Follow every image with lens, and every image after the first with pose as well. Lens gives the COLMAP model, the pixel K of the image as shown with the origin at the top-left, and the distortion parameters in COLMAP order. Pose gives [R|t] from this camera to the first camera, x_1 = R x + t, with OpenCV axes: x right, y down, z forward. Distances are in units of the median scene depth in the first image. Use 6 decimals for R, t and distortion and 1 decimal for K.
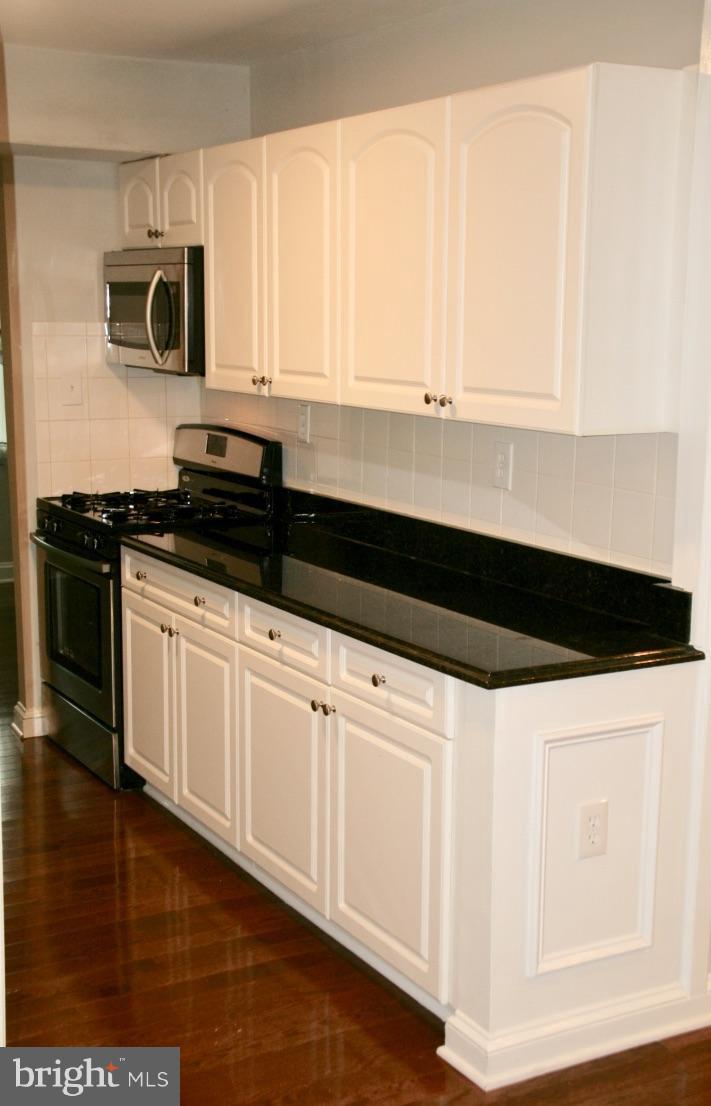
lens RADIAL K [[1442.6, 0, 355.5], [0, 1442.6, 553.0], [0, 0, 1]] dist [0.015726, 0.005868]
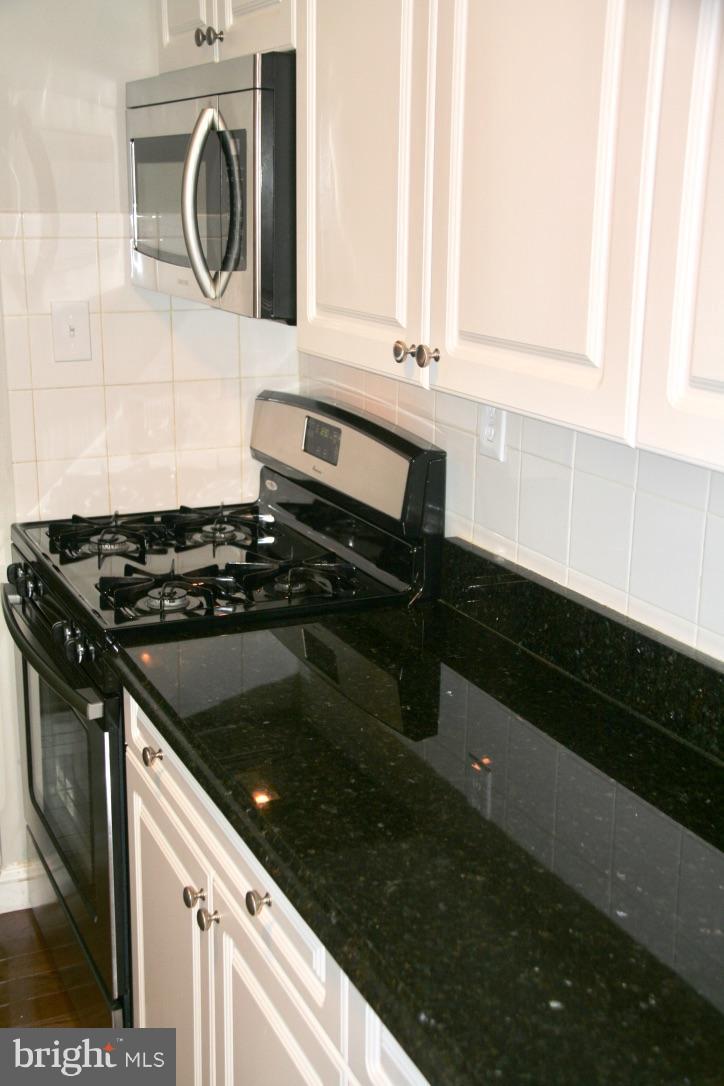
lens RADIAL K [[1385.5, 0, 362.0], [0, 1385.5, 543.0], [0, 0, 1]] dist [-0.234701, 1.926859]
pose [[0.996505, 0.022881, -0.080332, -0.040158], [-0.016393, 0.996619, 0.080509, -0.082594], [0.081903, -0.078911, 0.993511, 0.501870]]
